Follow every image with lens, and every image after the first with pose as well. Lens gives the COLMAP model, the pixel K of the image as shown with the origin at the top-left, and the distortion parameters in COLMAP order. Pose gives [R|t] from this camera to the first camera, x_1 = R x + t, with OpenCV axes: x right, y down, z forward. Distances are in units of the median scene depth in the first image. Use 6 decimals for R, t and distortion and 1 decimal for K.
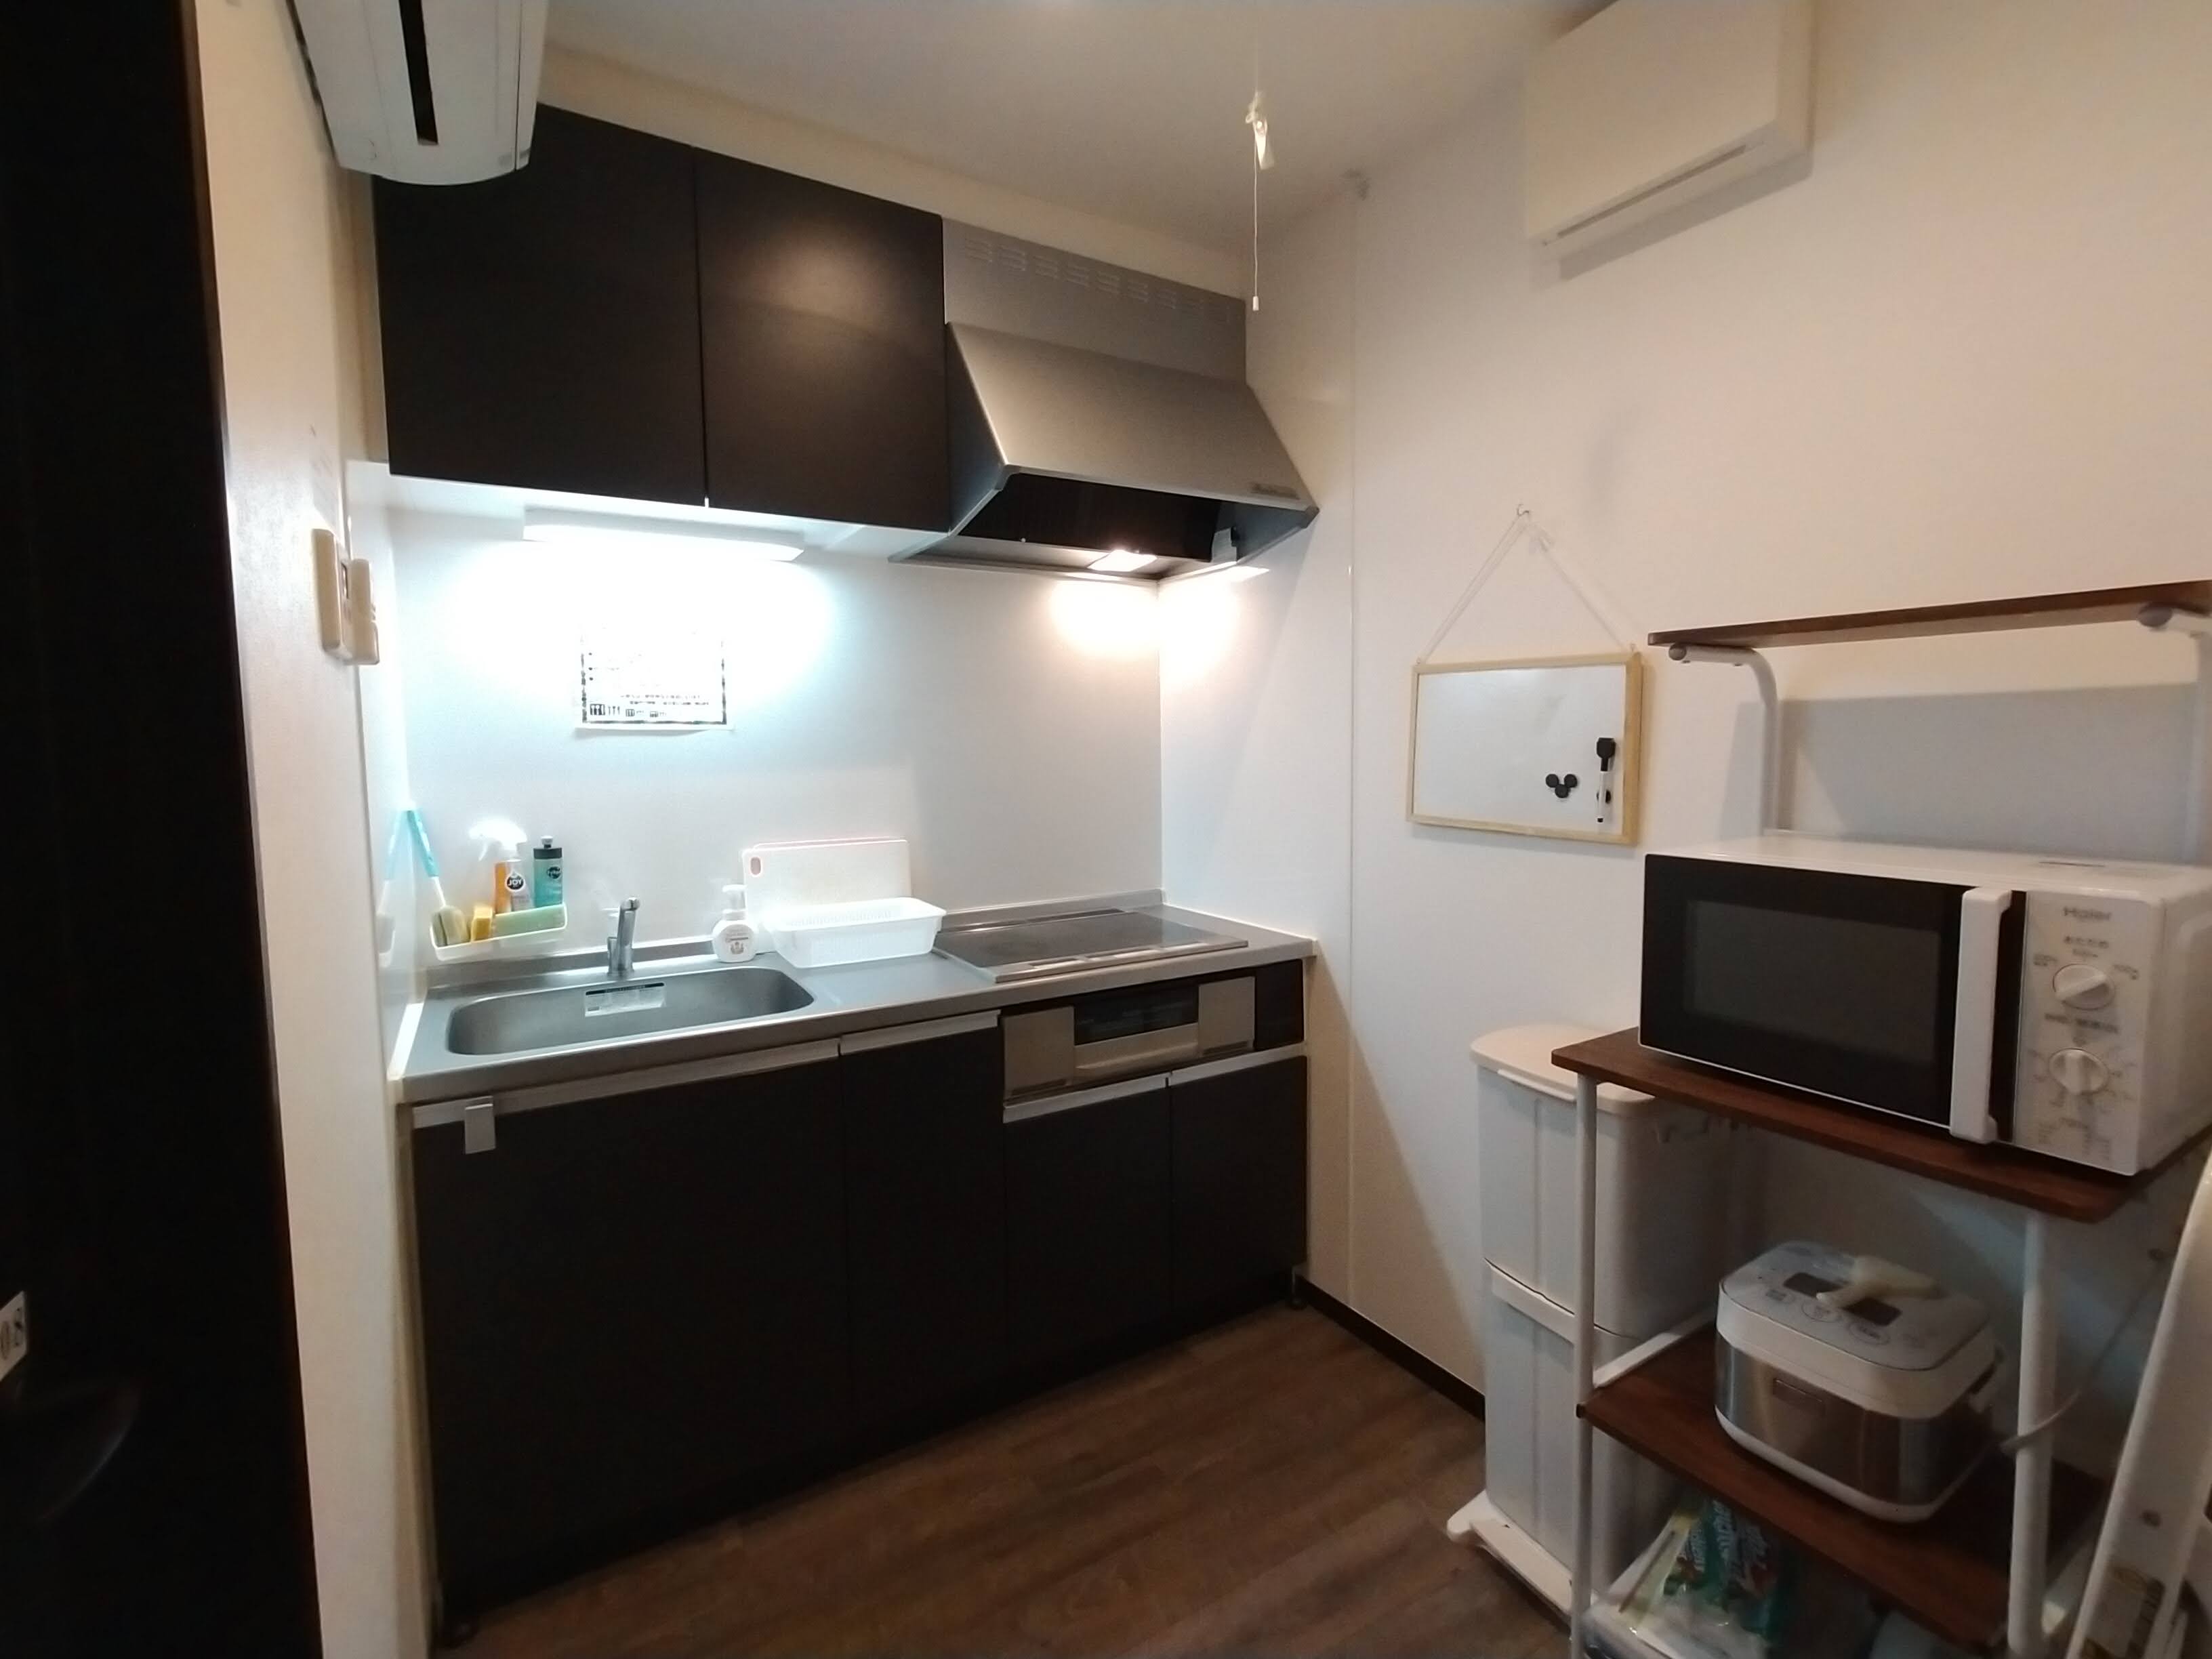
lens RADIAL K [[1007.5, 0, 1099.3], [0, 1007.5, 821.2], [0, 0, 1]] dist [0.001056, 0.000090]
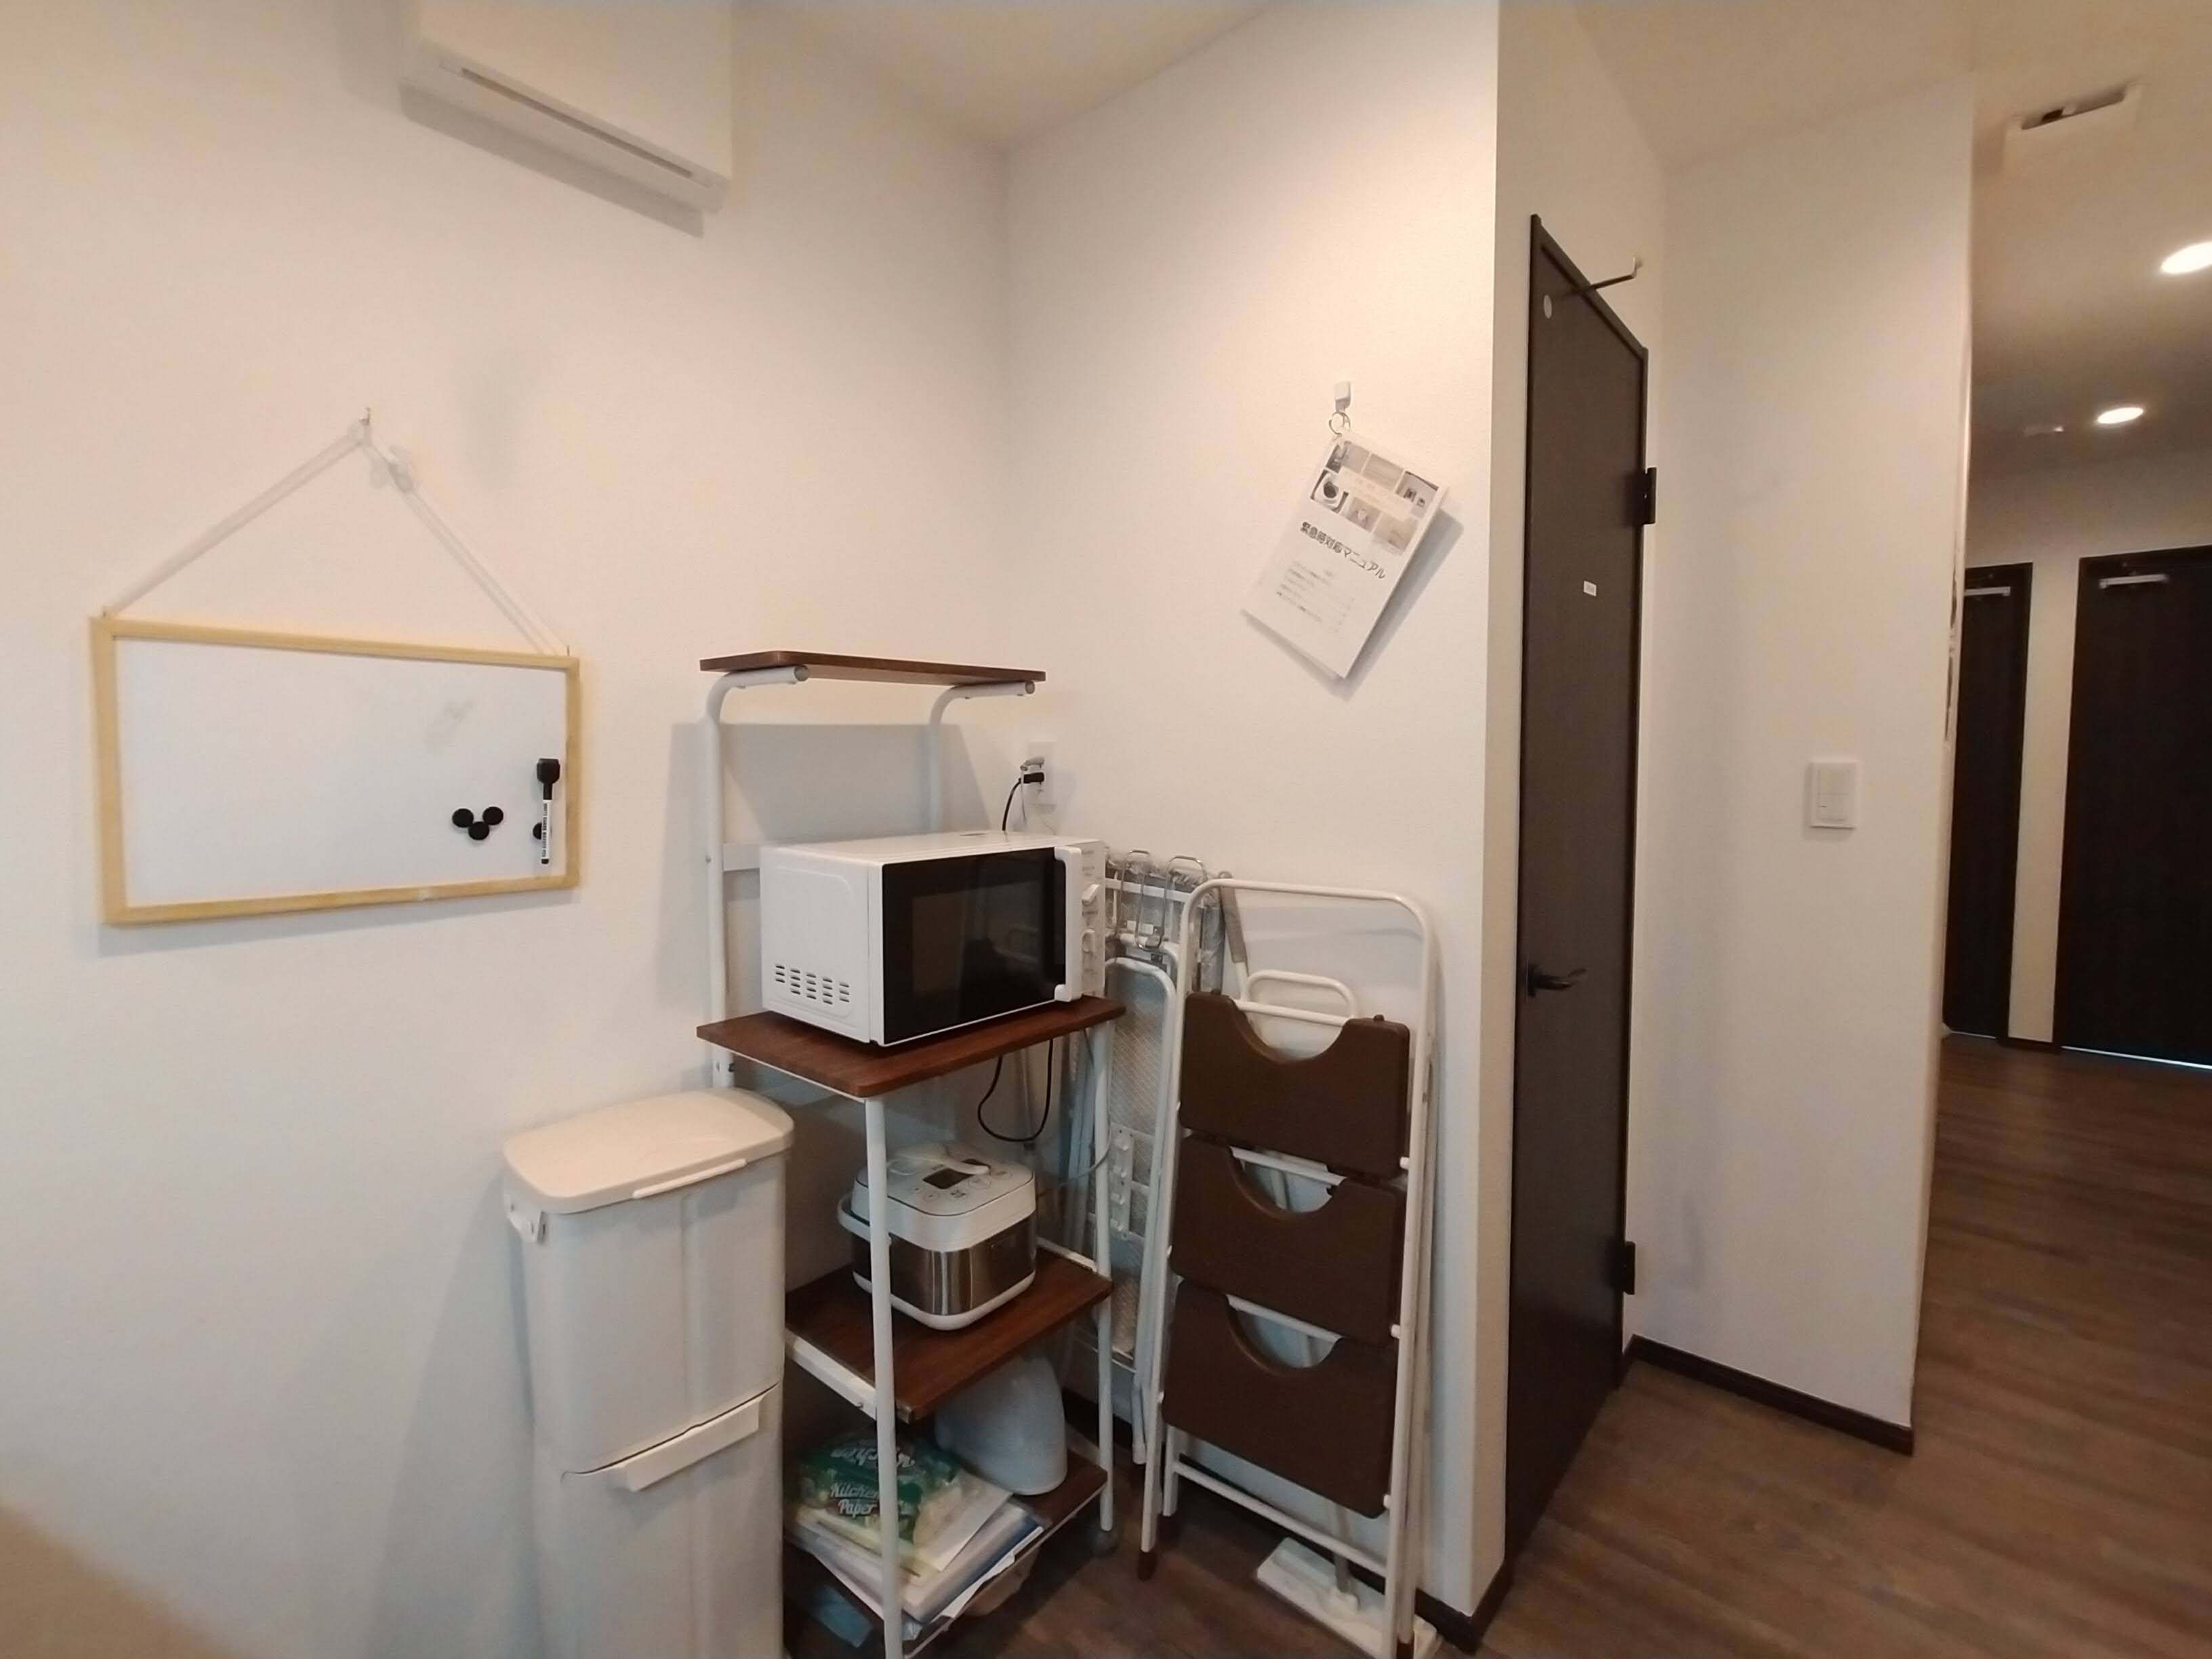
lens RADIAL K [[1007.5, 0, 1099.3], [0, 1007.5, 821.2], [0, 0, 1]] dist [0.001056, 0.000090]
pose [[-0.311660, -0.051723, 0.948785, -0.400793], [0.087669, 0.992693, 0.082914, -0.060724], [-0.946141, 0.109020, -0.304848, 0.828719]]
